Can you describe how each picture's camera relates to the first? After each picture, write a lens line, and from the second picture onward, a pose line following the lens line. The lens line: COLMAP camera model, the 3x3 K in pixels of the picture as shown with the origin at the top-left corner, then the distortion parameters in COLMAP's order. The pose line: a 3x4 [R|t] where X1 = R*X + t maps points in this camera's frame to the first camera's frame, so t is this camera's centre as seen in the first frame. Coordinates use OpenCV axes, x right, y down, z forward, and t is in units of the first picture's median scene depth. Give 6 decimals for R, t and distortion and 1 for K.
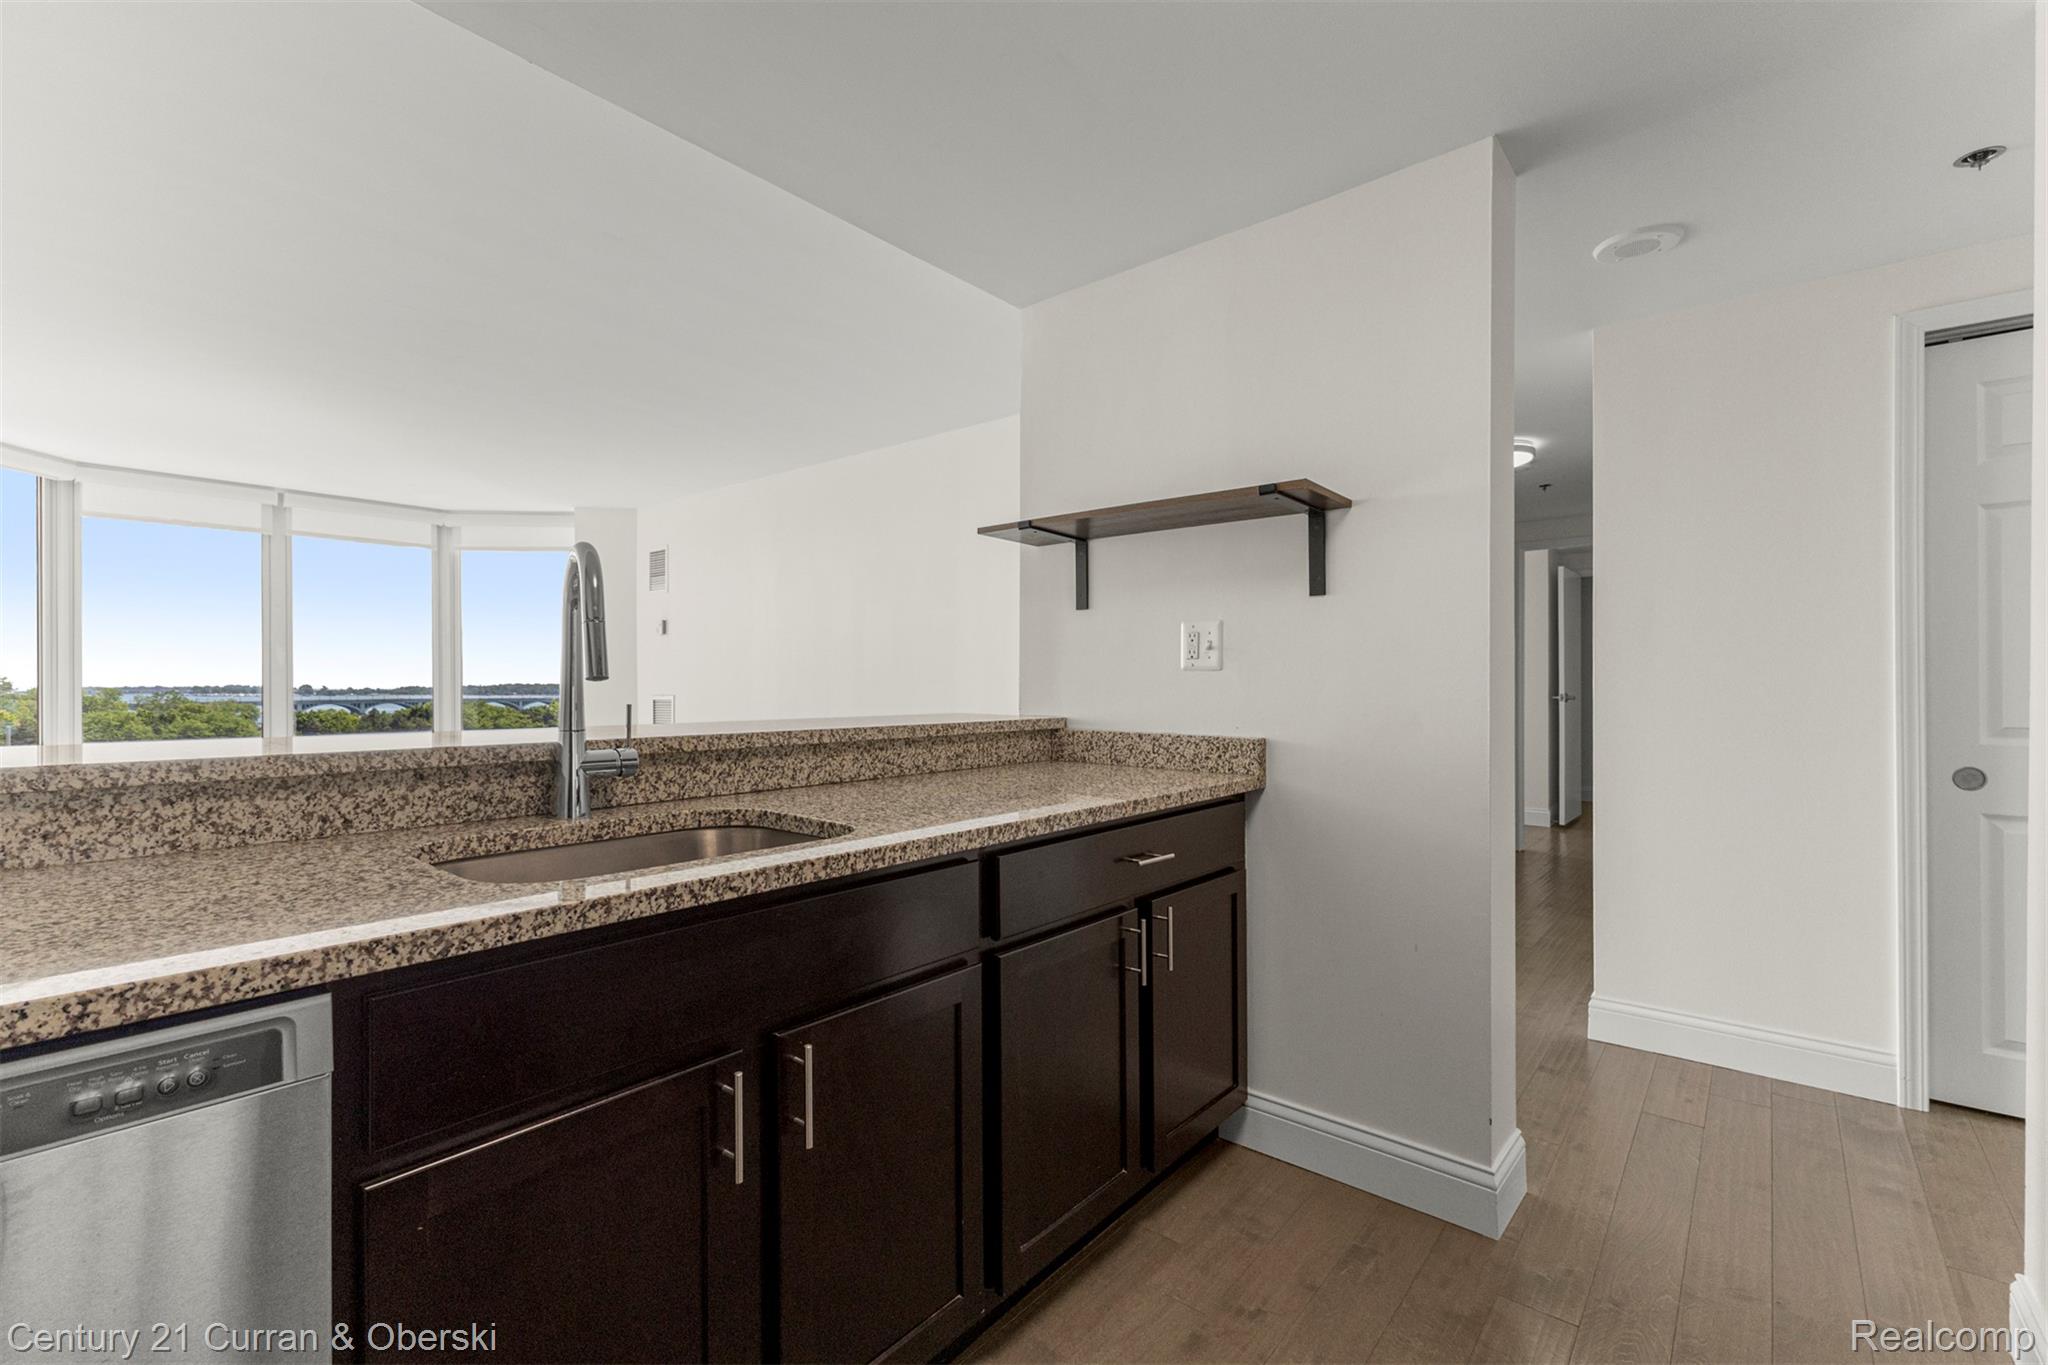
lens RADIAL K [[882.8, 0, 1024.0], [0, 882.8, 682.5], [0, 0, 1]] dist [0.002374, 0.000139]
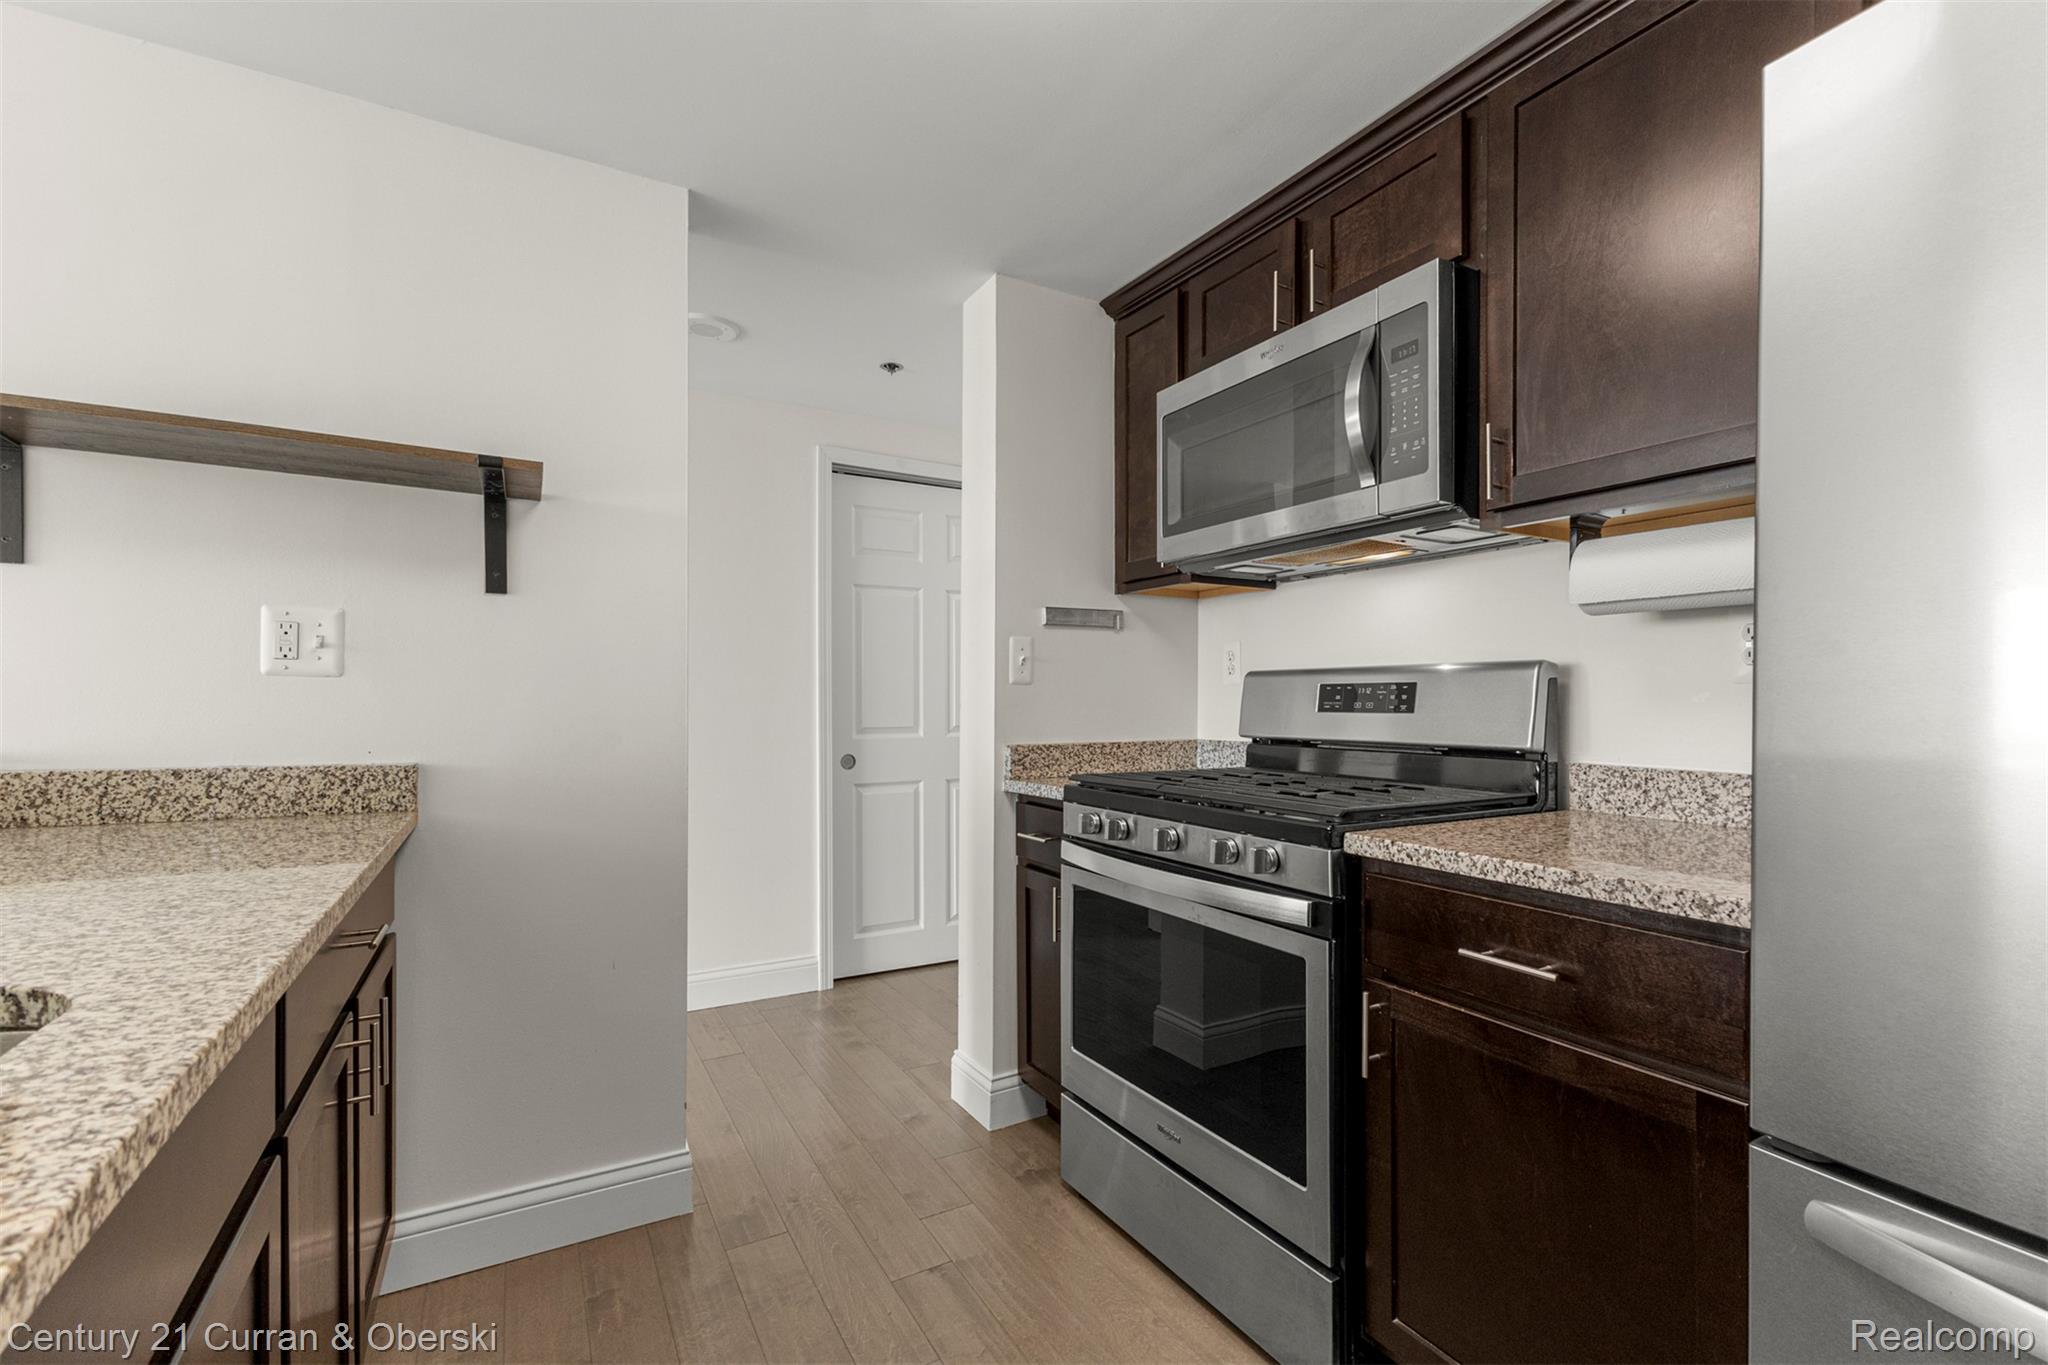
lens RADIAL K [[889.1, 0, 1021.3], [0, 889.1, 694.6], [0, 0, 1]] dist [0.000880, 0.000089]
pose [[0.341965, 0.010268, 0.939656, -0.361147], [-0.008187, 0.999935, -0.007948, 0.003572], [-0.939677, -0.004976, 0.342027, 0.258236]]
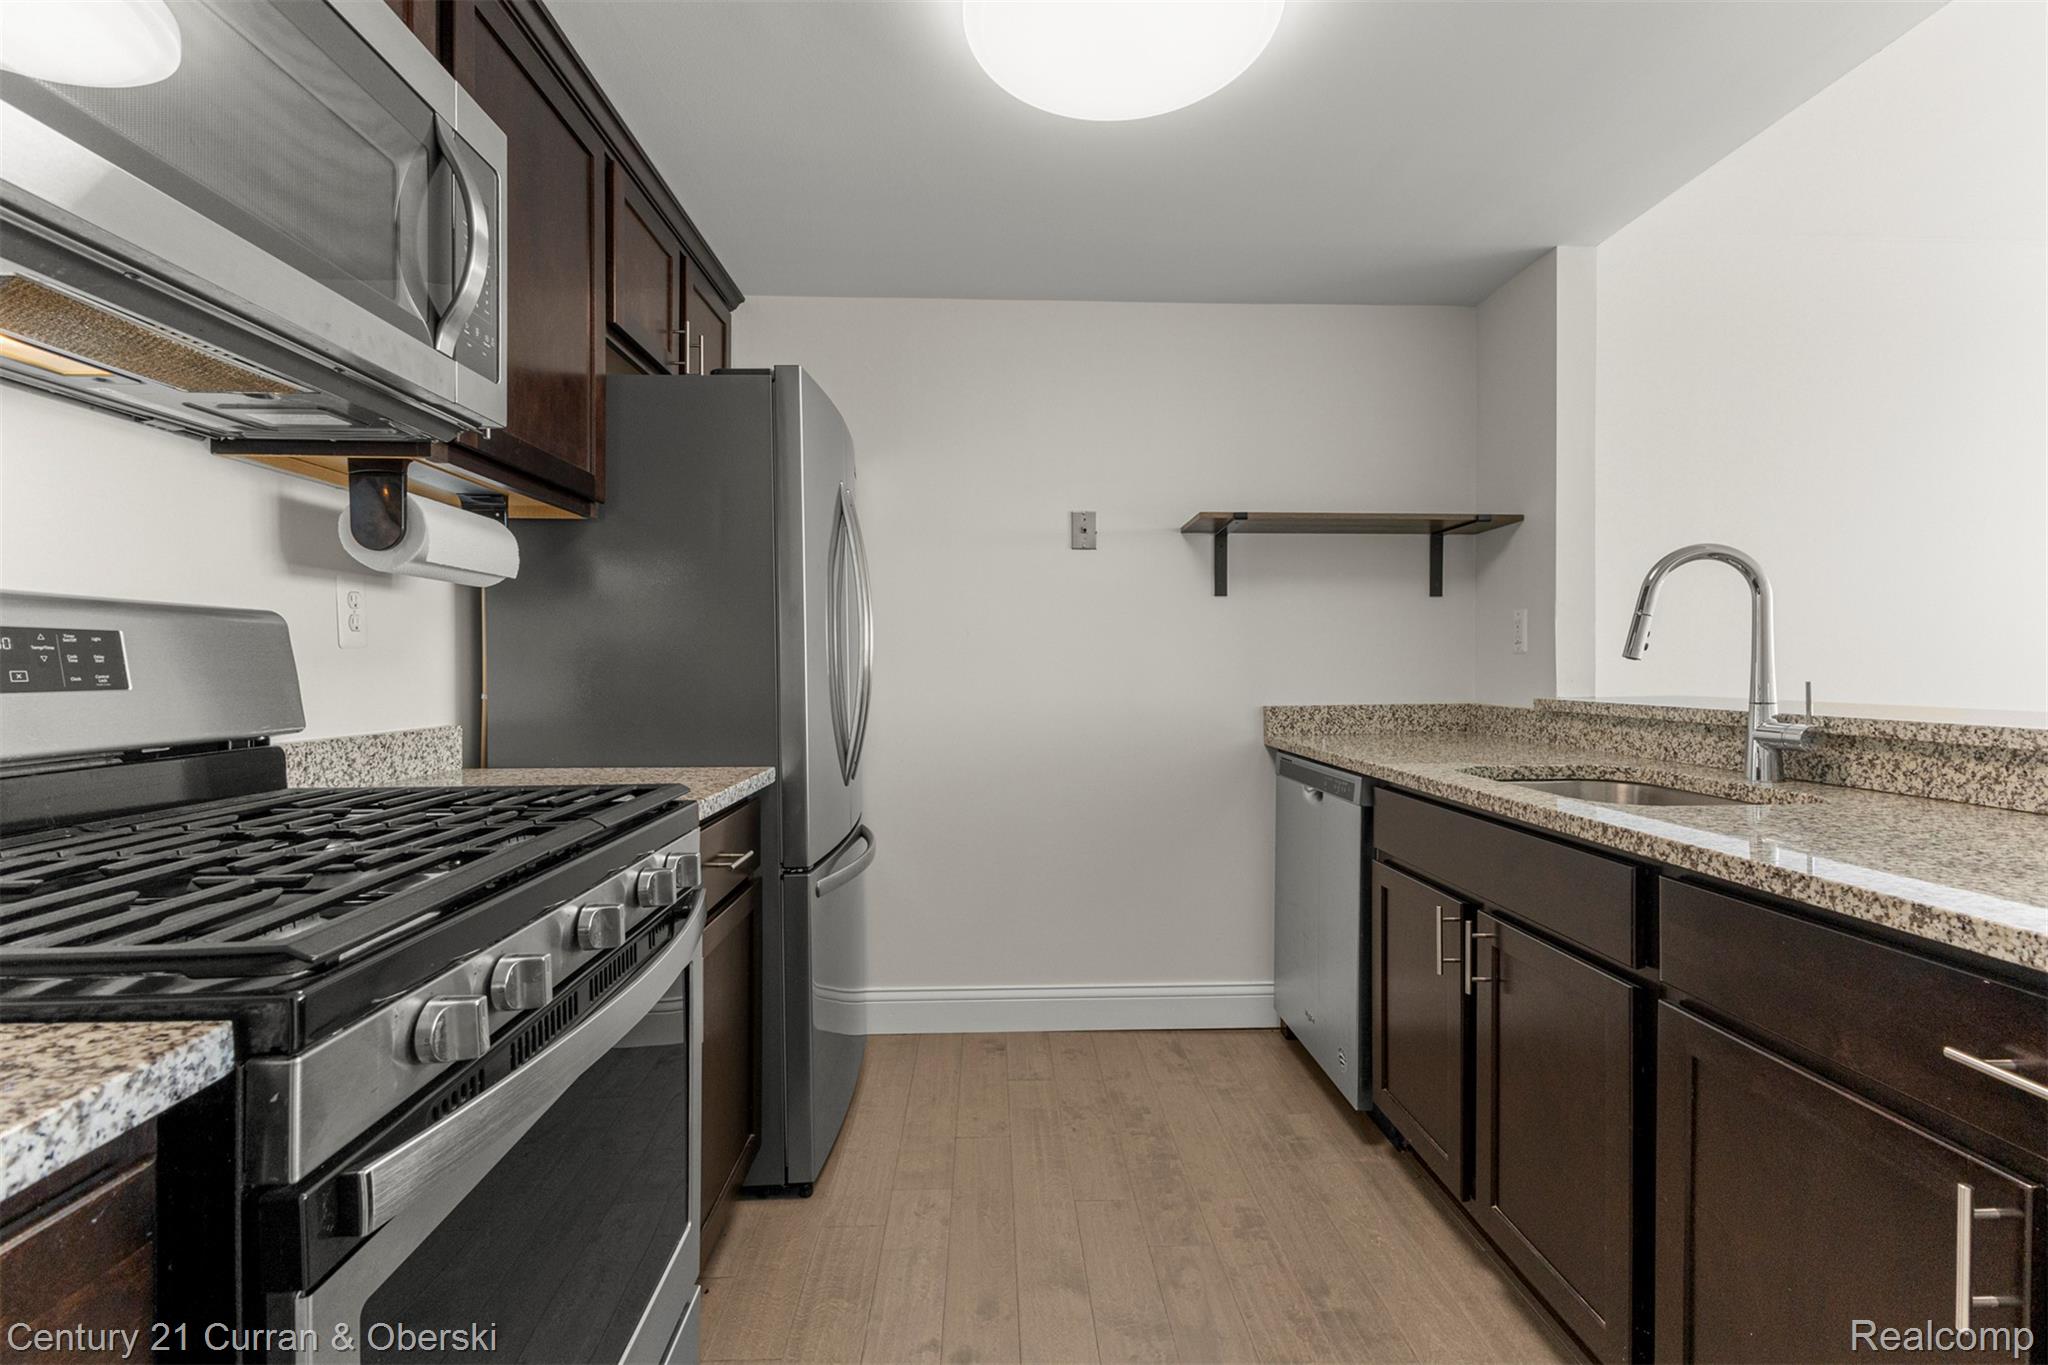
lens RADIAL K [[882.0, 0, 1023.5], [0, 882.0, 673.8], [0, 0, 1]] dist [0.003974, 0.000331]
pose [[-0.734786, 0.010401, -0.678219, 0.778202], [0.005707, 0.999942, 0.009153, 0.001611], [0.678275, 0.002855, -0.734803, 0.988103]]
